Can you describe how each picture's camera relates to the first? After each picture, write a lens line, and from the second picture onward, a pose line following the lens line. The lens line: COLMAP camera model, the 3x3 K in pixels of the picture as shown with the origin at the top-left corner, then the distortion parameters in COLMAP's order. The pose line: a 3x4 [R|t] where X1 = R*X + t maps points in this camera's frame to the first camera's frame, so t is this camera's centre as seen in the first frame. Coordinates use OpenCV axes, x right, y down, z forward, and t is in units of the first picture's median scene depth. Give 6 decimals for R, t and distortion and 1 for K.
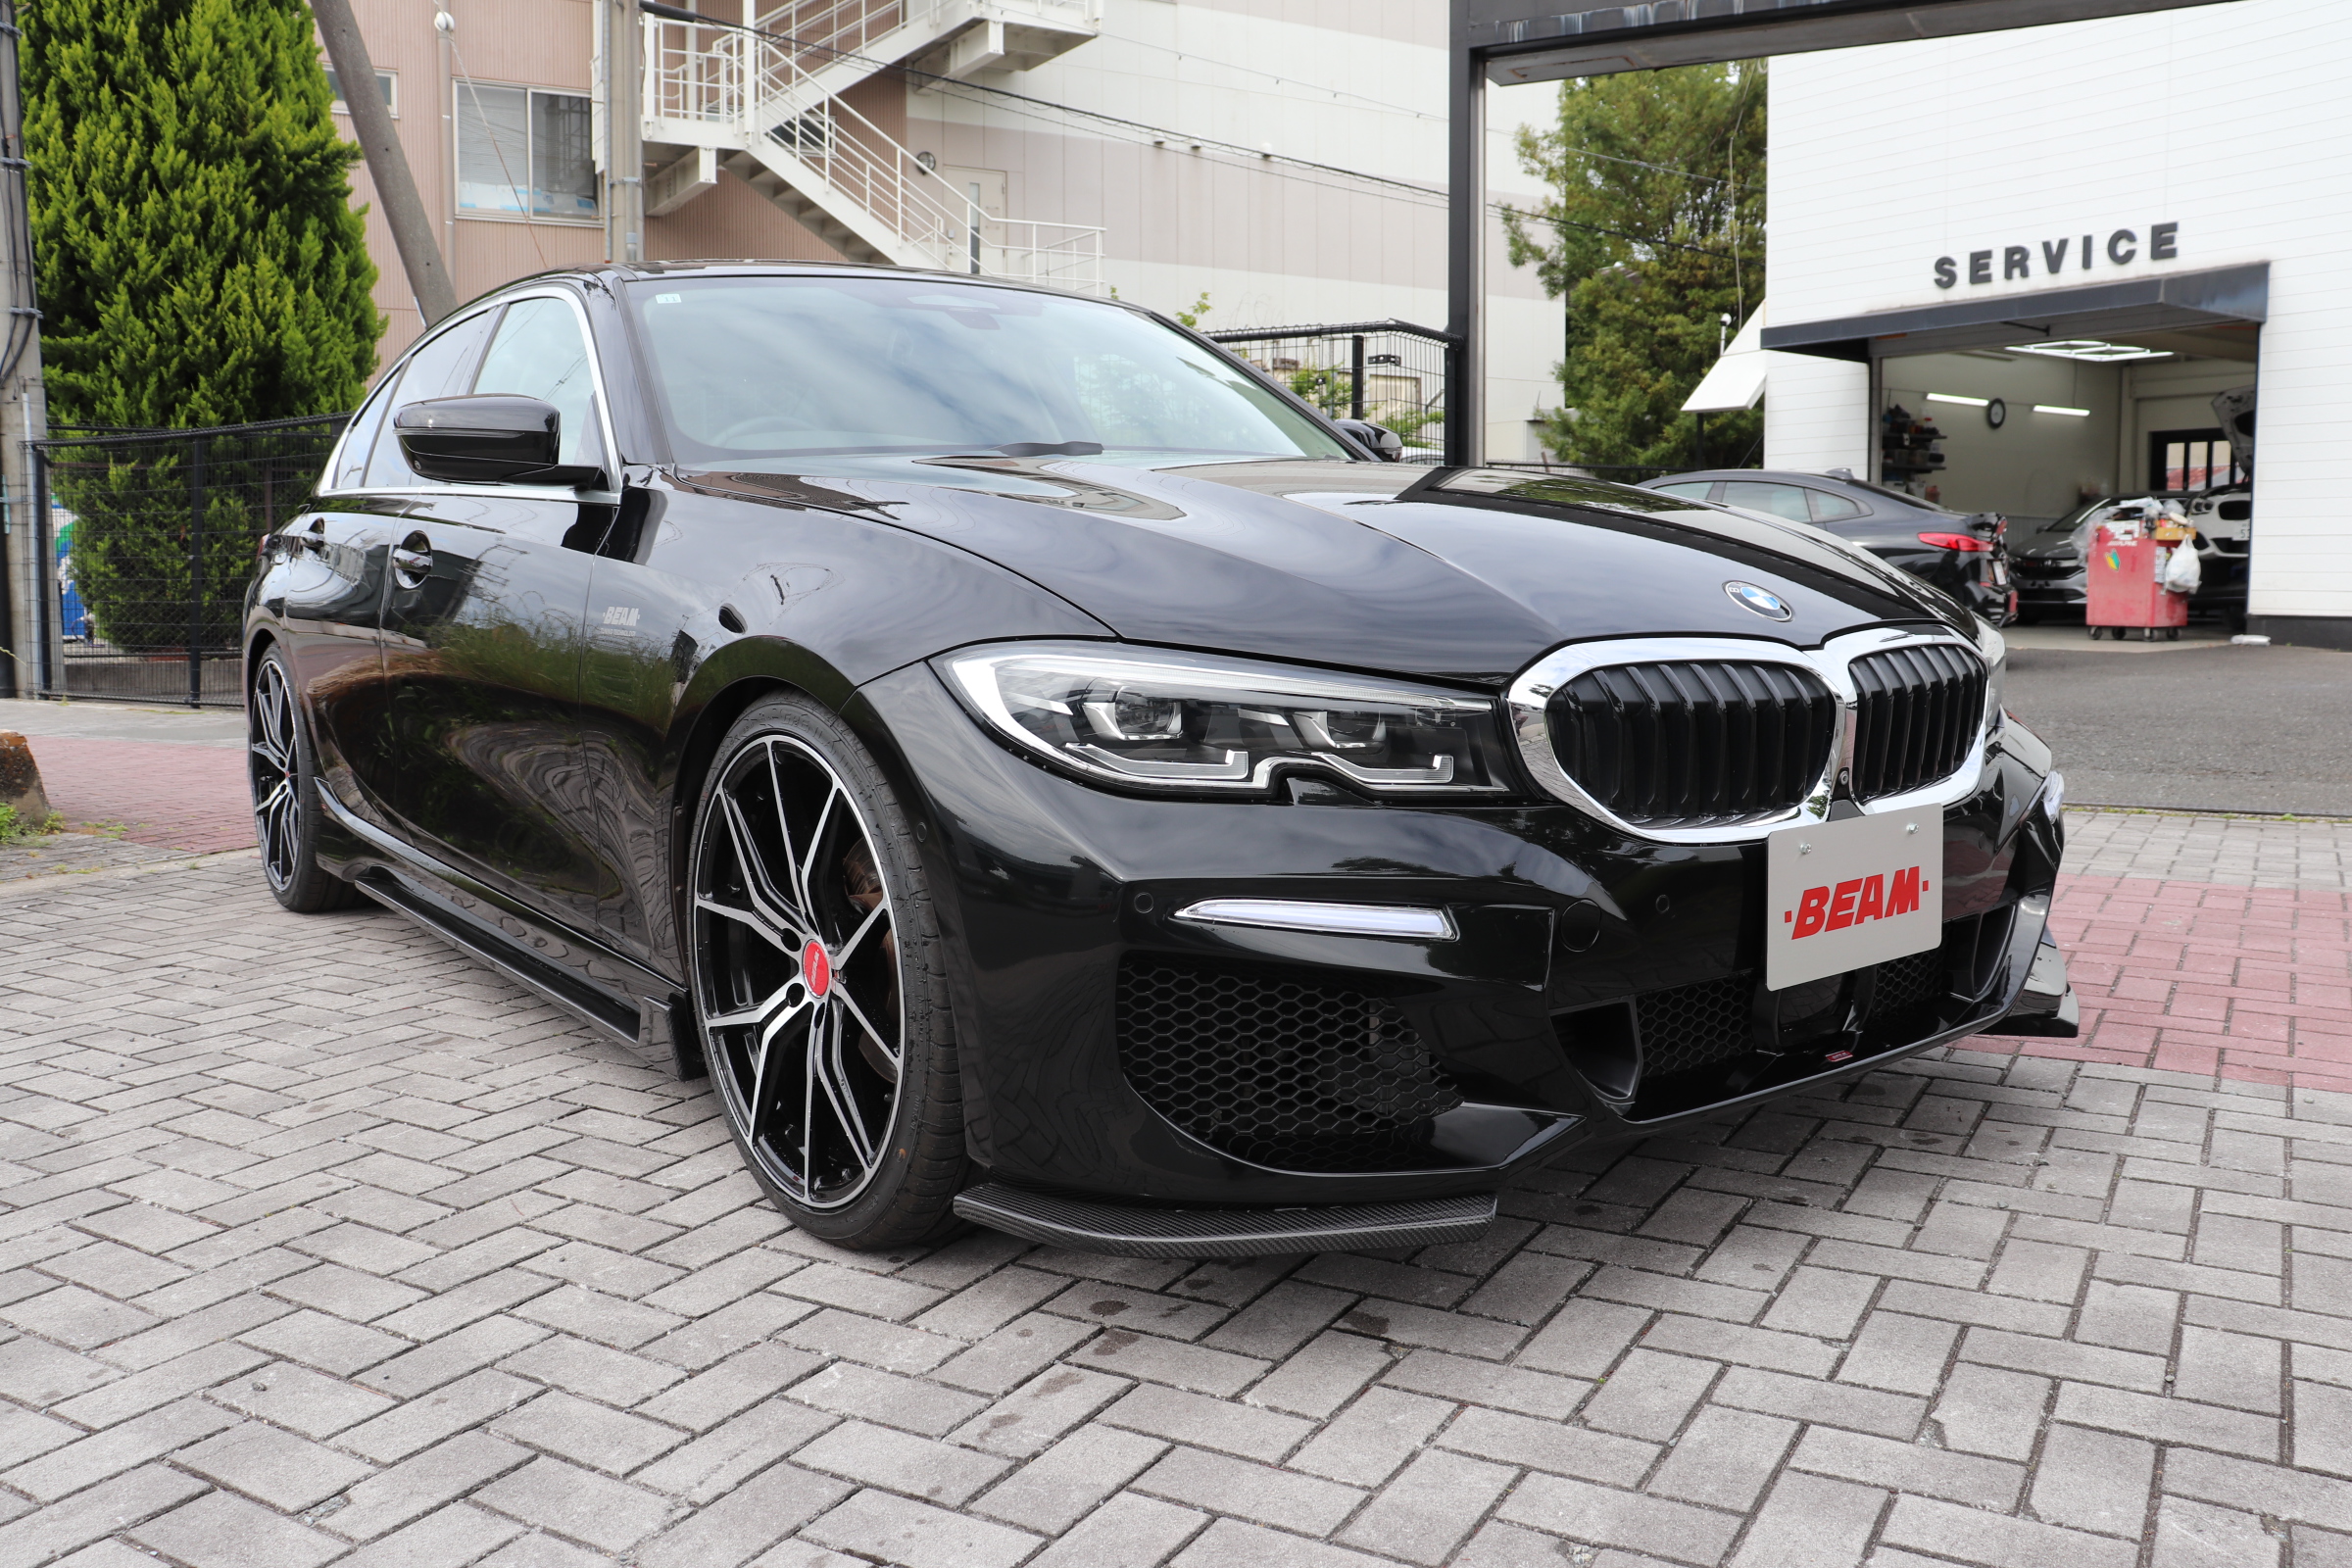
lens RADIAL K [[1932.4, 0, 1189.1], [0, 1932.4, 783.3], [0, 0, 1]] dist [-0.165496, 0.150899]
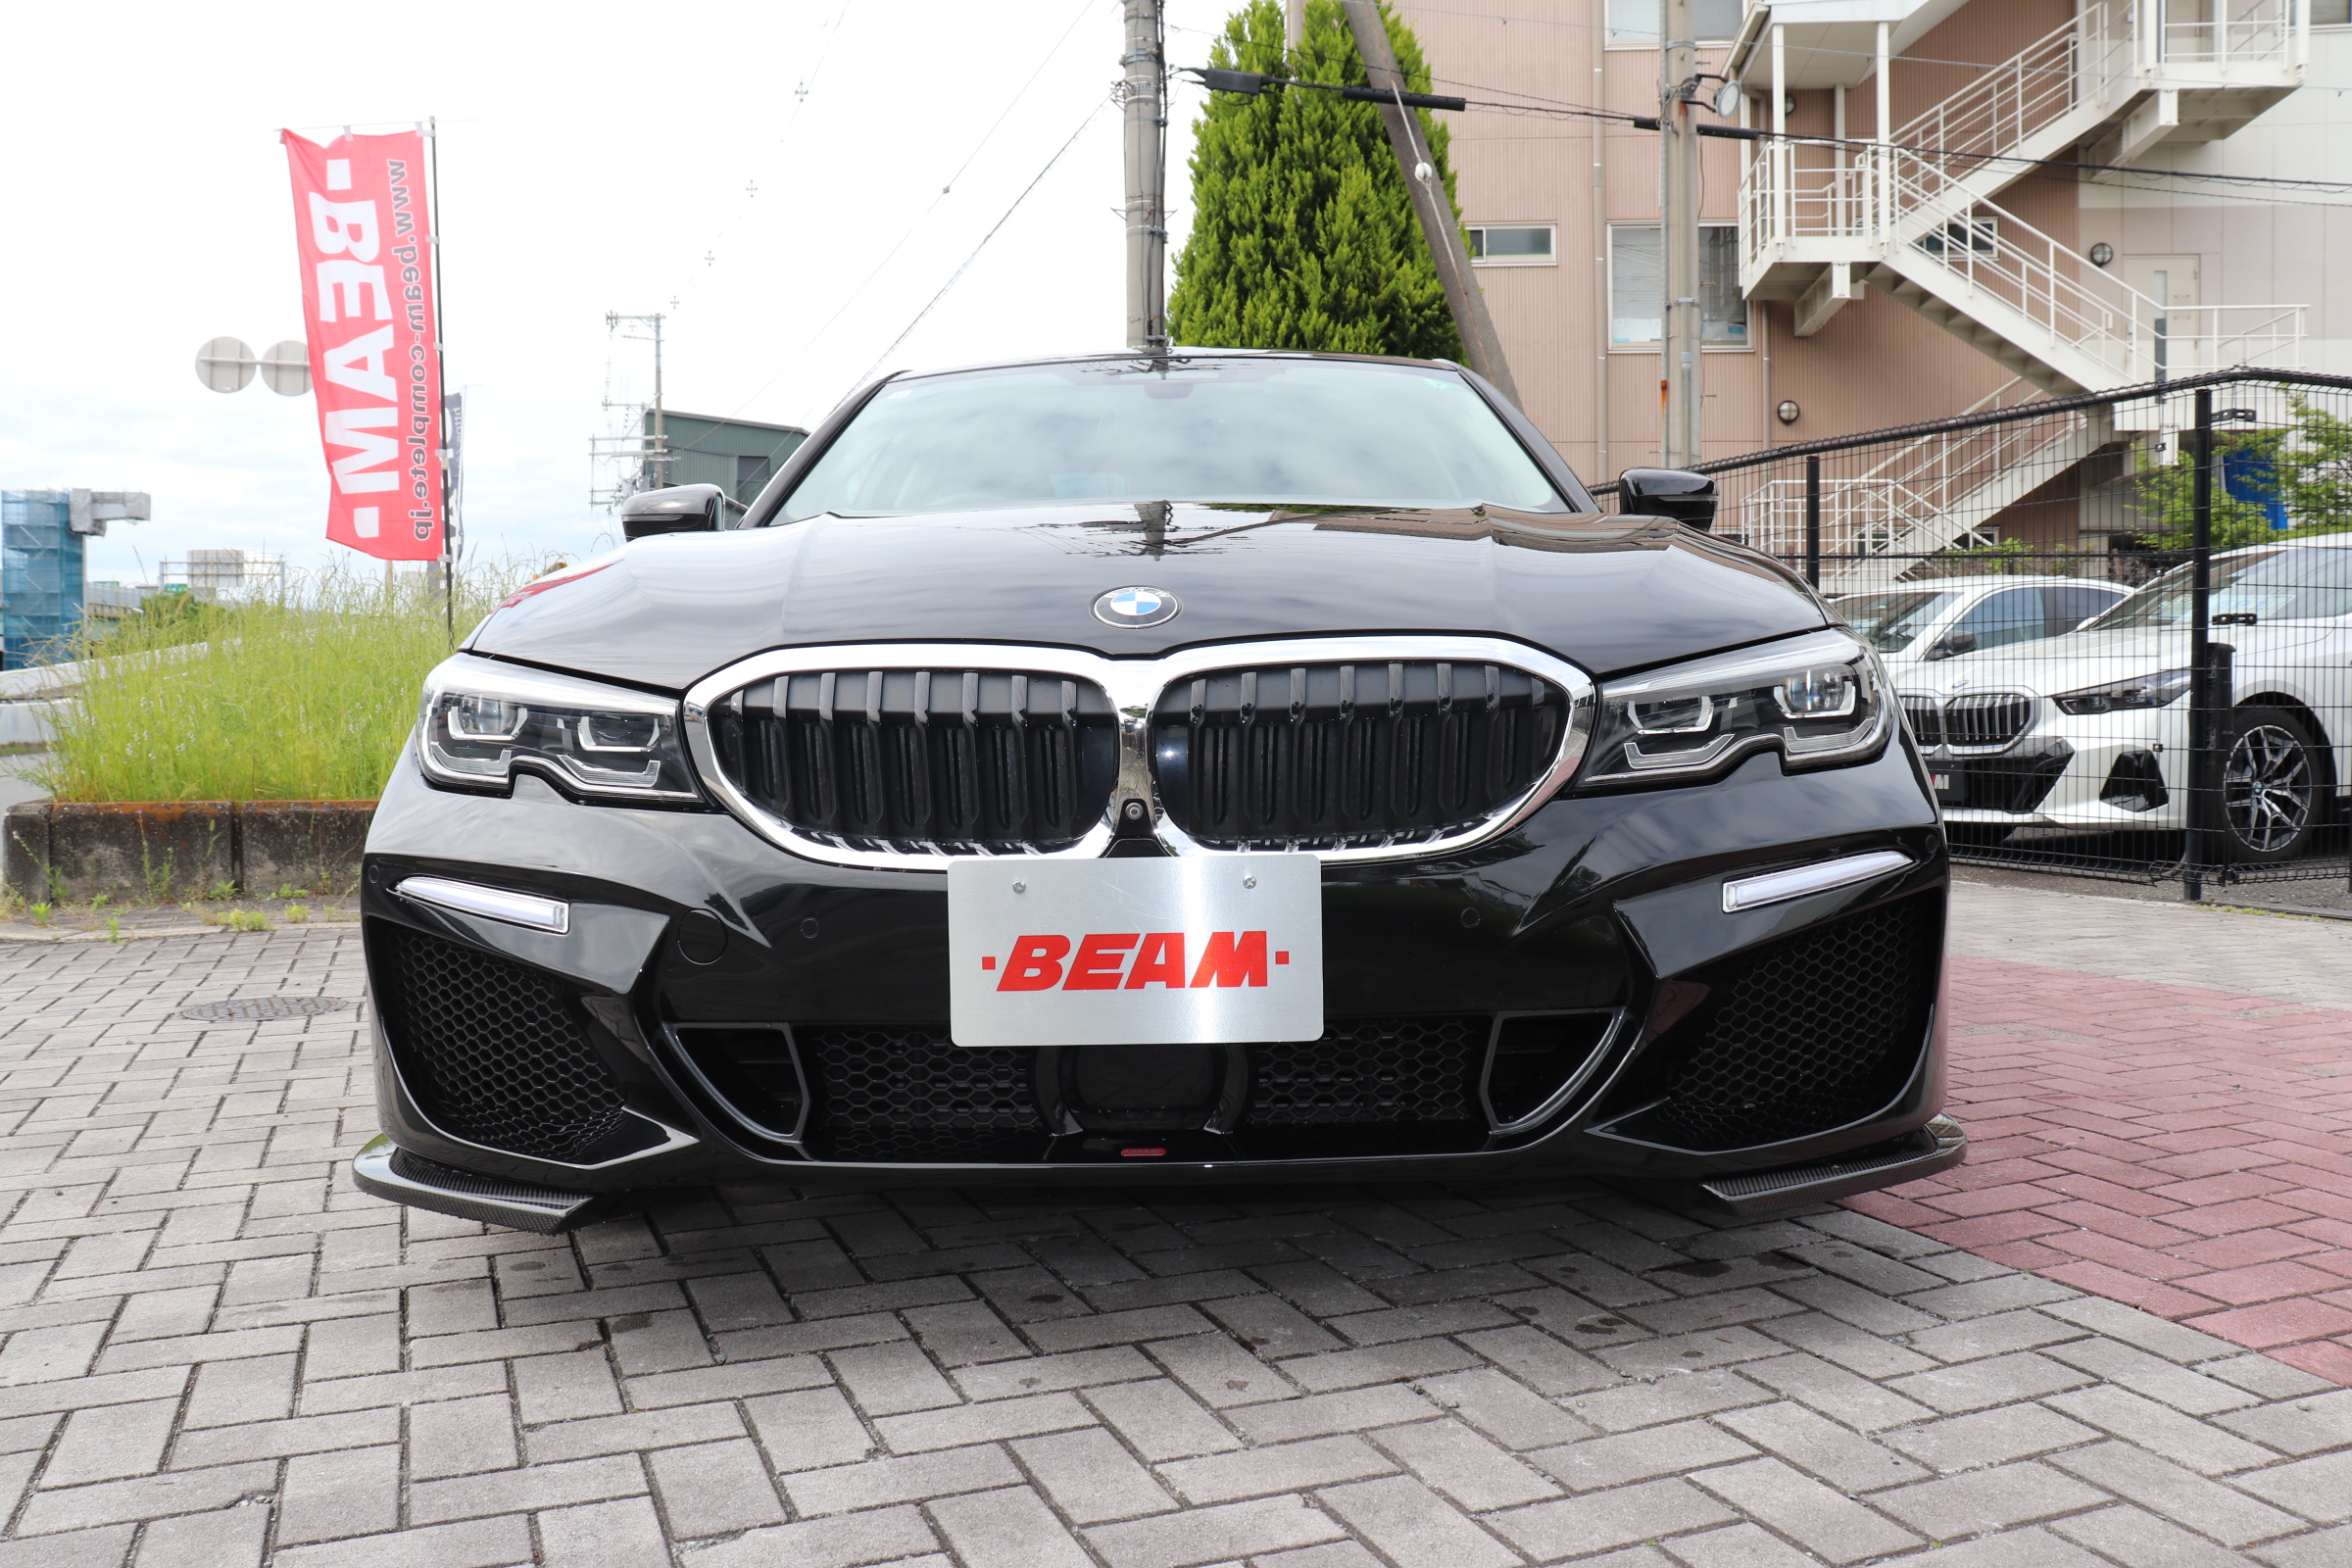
lens RADIAL K [[1932.4, 0, 1189.1], [0, 1932.4, 783.3], [0, 0, 1]] dist [-0.165496, 0.150899]
pose [[0.790677, 0.026689, -0.611651, 0.115607], [-0.068034, 0.996692, -0.044456, 0.002742], [0.608441, 0.076764, 0.789878, 0.045685]]
